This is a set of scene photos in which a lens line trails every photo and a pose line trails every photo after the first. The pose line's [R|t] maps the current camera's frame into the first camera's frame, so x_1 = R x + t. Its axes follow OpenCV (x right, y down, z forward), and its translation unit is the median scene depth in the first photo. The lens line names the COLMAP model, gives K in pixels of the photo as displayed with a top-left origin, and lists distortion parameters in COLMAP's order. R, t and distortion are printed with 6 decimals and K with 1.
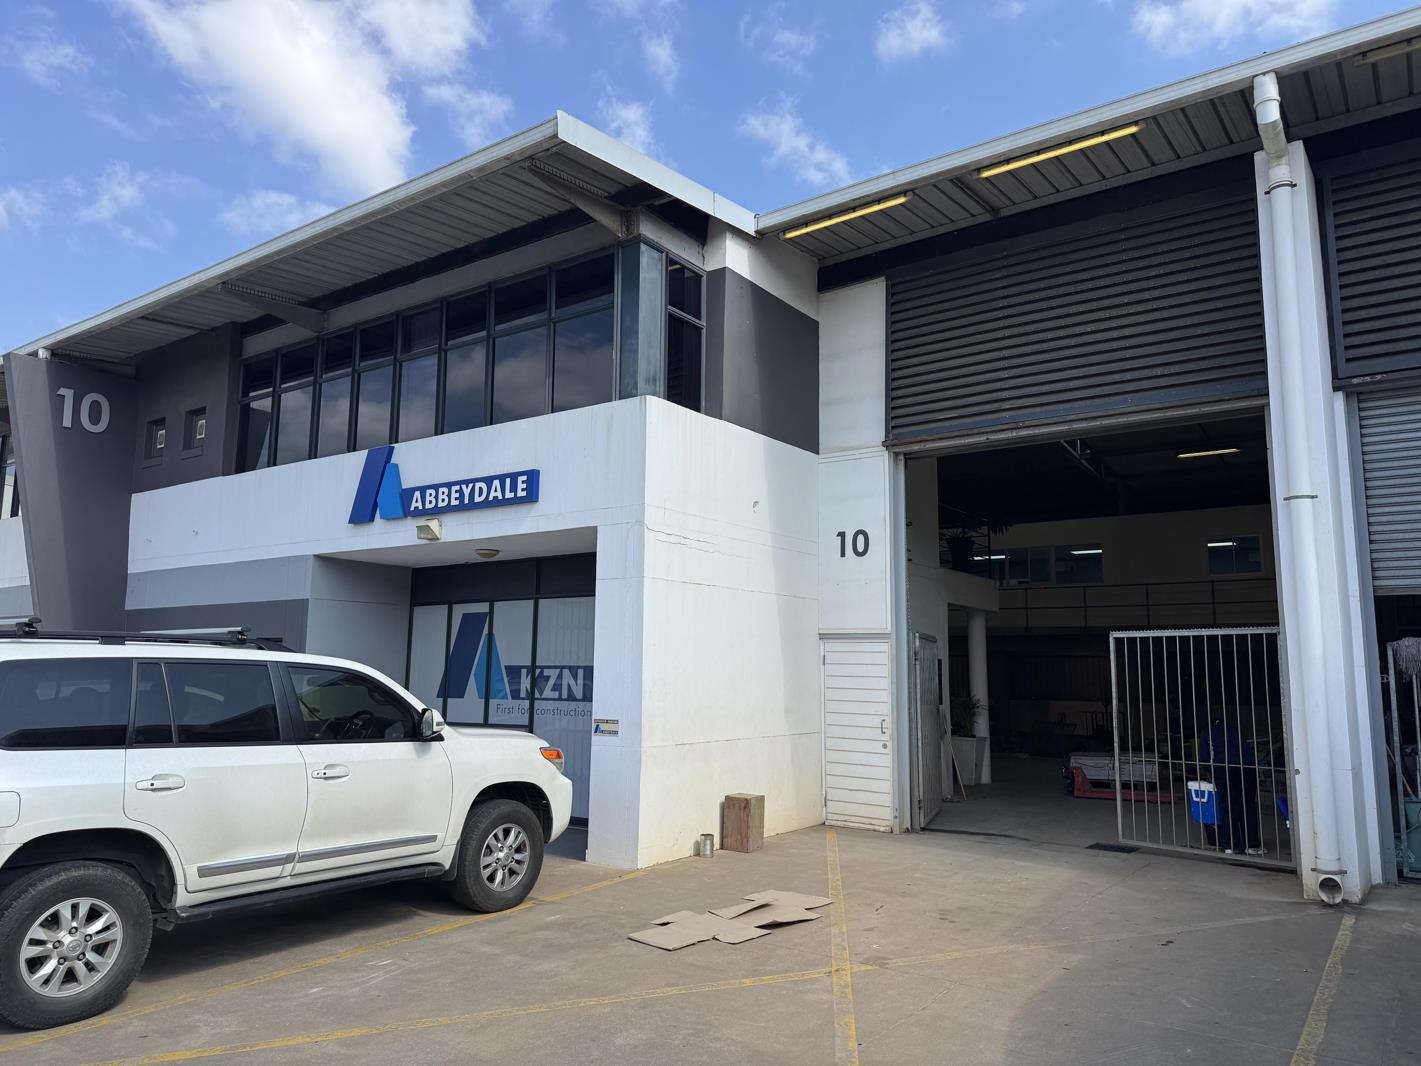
lens RADIAL K [[1021.2, 0, 710.5], [0, 1021.2, 533.0], [0, 0, 1]] dist [0.078516, -0.104549]
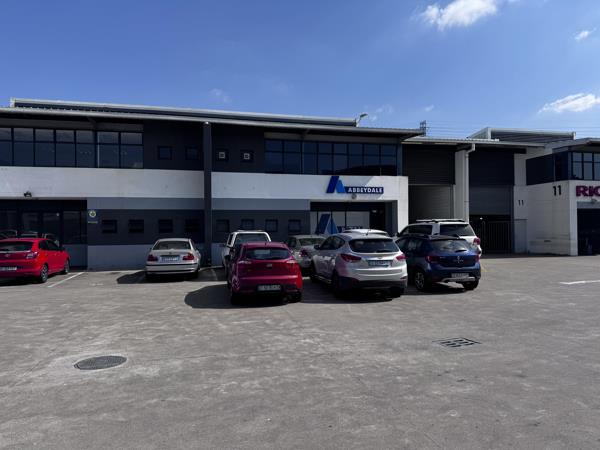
lens RADIAL K [[431.2, 0, 300.0], [0, 431.2, 225.0], [0, 0, 1]] dist [0.078516, -0.104549]
pose [[0.626763, -0.005676, 0.779189, -1.905234], [-0.088759, 0.992945, 0.078629, -0.007572], [-0.774138, -0.118442, 0.621837, -0.025599]]
